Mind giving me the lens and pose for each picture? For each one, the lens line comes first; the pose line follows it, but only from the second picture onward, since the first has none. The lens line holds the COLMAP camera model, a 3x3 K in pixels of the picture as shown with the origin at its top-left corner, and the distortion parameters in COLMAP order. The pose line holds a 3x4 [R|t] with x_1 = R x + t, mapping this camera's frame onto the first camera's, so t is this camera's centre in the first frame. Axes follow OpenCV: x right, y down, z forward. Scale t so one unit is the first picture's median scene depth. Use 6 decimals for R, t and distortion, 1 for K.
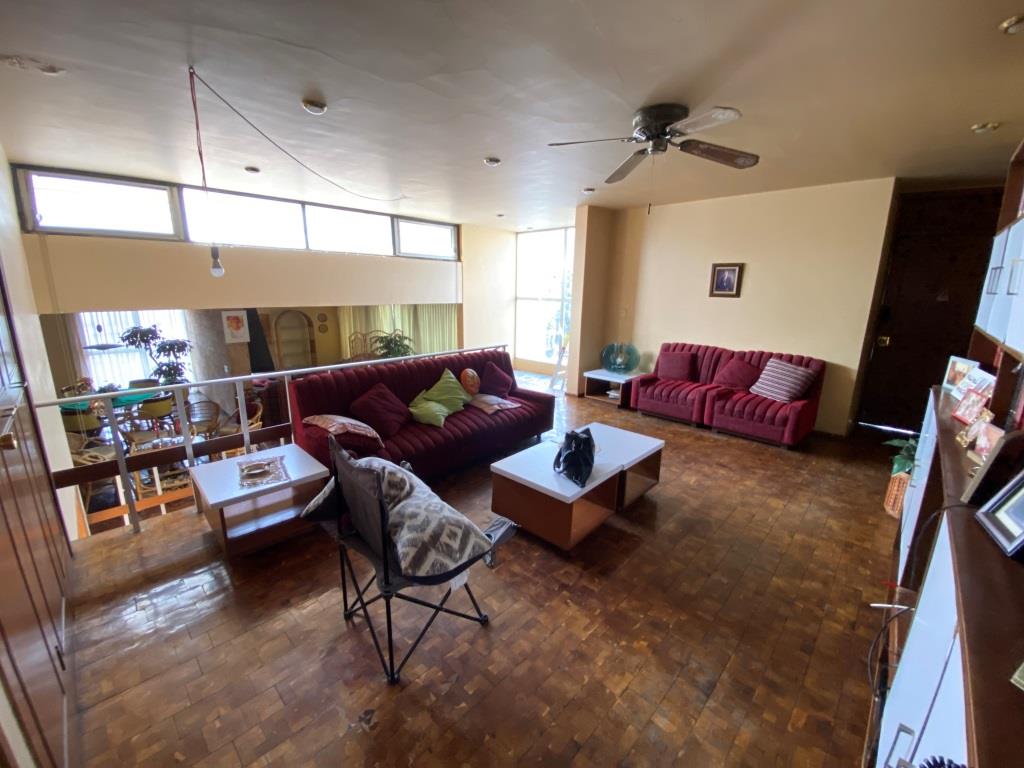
lens RADIAL K [[412.1, 0, 513.2], [0, 412.1, 384.8], [0, 0, 1]] dist [0.056405, -0.036068]
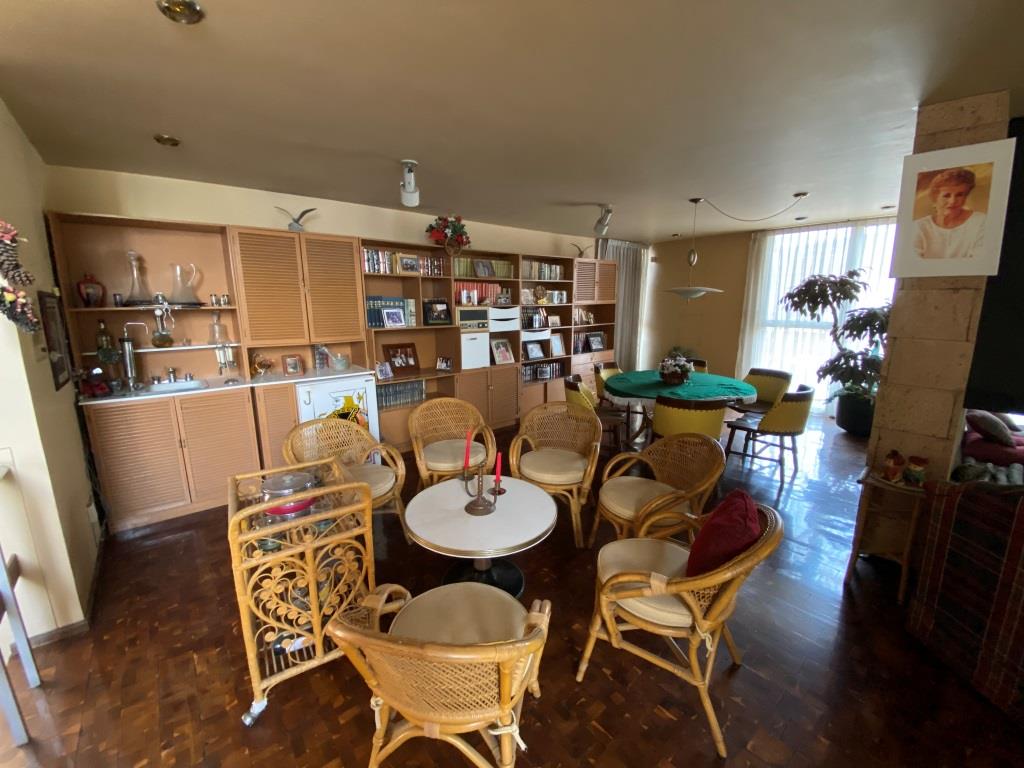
lens RADIAL K [[412.1, 0, 513.2], [0, 412.1, 384.8], [0, 0, 1]] dist [0.056405, -0.036068]
pose [[-0.105541, 0.181637, -0.977686, -0.242105], [-0.223493, 0.953691, 0.201305, -0.020020], [0.968975, 0.239752, -0.060059, 0.519236]]
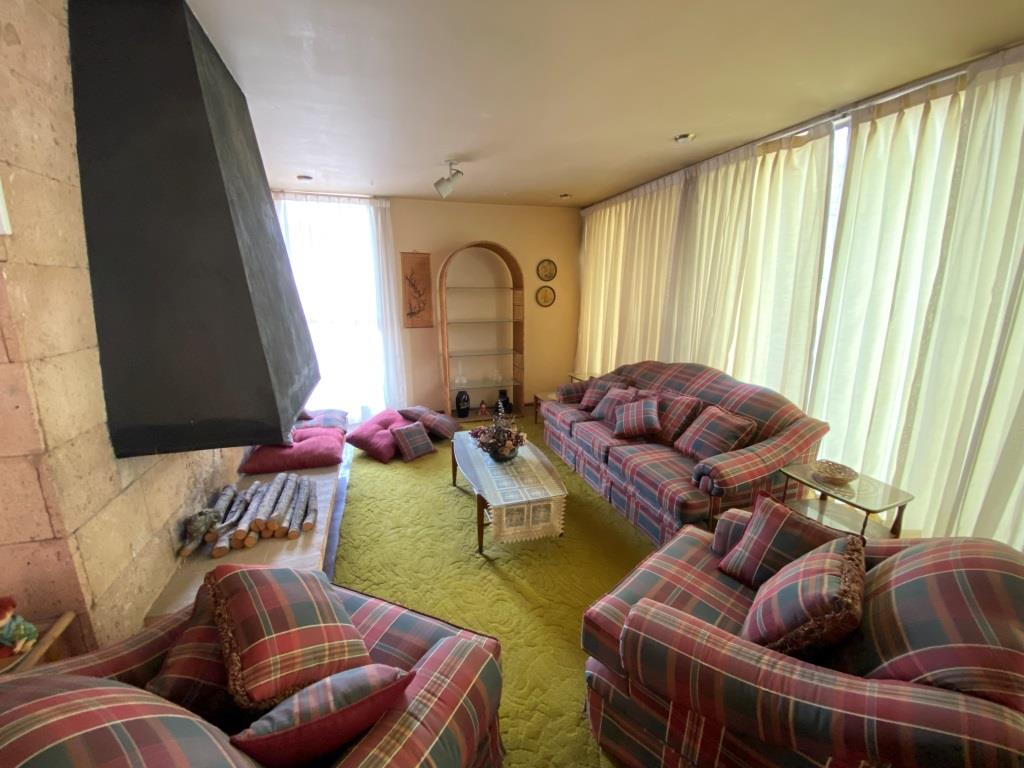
lens RADIAL K [[412.1, 0, 513.2], [0, 412.1, 384.8], [0, 0, 1]] dist [0.056405, -0.036068]
pose [[0.877308, 0.093787, -0.470674, -0.299708], [-0.100421, 0.994884, 0.011062, -0.052312], [0.469304, 0.037561, 0.882238, 0.663760]]
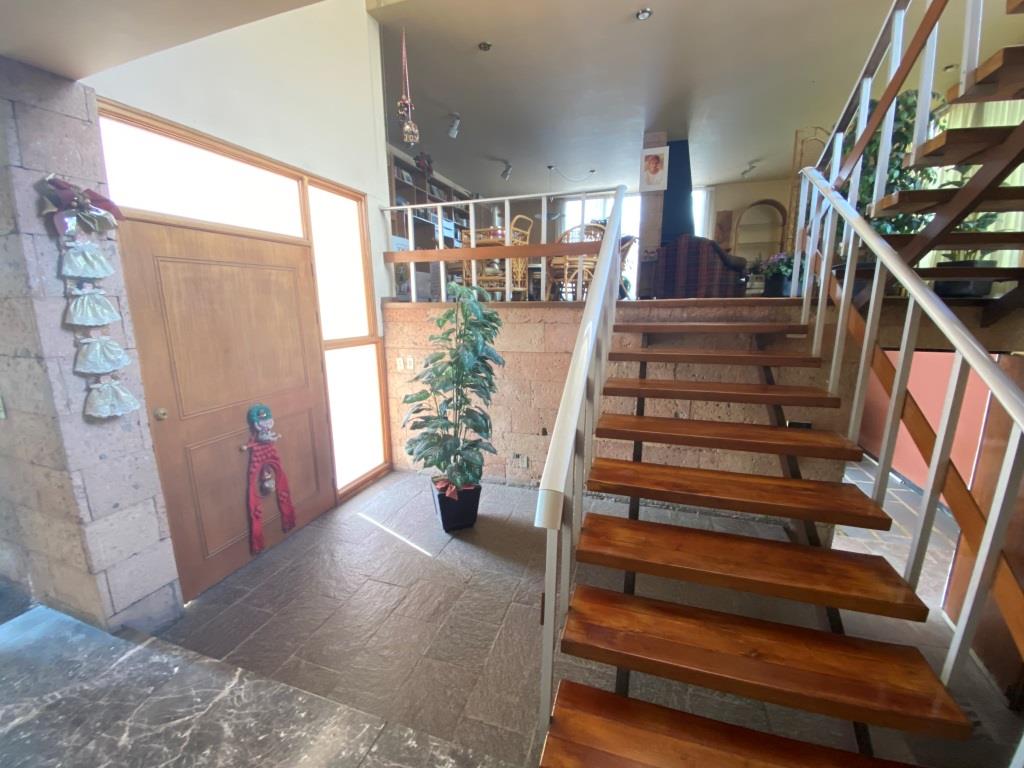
lens RADIAL K [[413.8, 0, 509.5], [0, 413.8, 383.4], [0, 0, 1]] dist [0.028273, -0.025507]
pose [[0.418193, 0.163041, -0.893606, 0.008246], [-0.195403, 0.976875, 0.086788, 0.167057], [0.887092, 0.138319, 0.440381, 0.300375]]
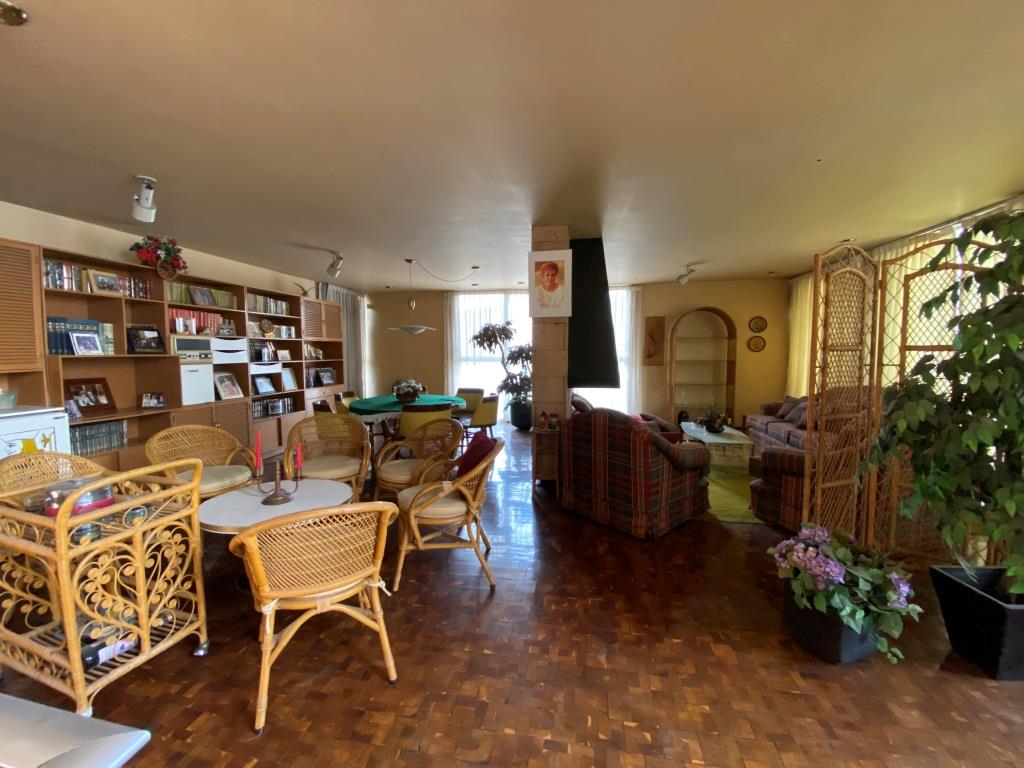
lens RADIAL K [[413.8, 0, 509.5], [0, 413.8, 383.4], [0, 0, 1]] dist [0.028273, -0.025507]
pose [[0.543646, 0.046442, -0.838029, -0.182172], [-0.182864, 0.981036, -0.064260, 0.010185], [0.819152, 0.188179, 0.541829, 0.477934]]
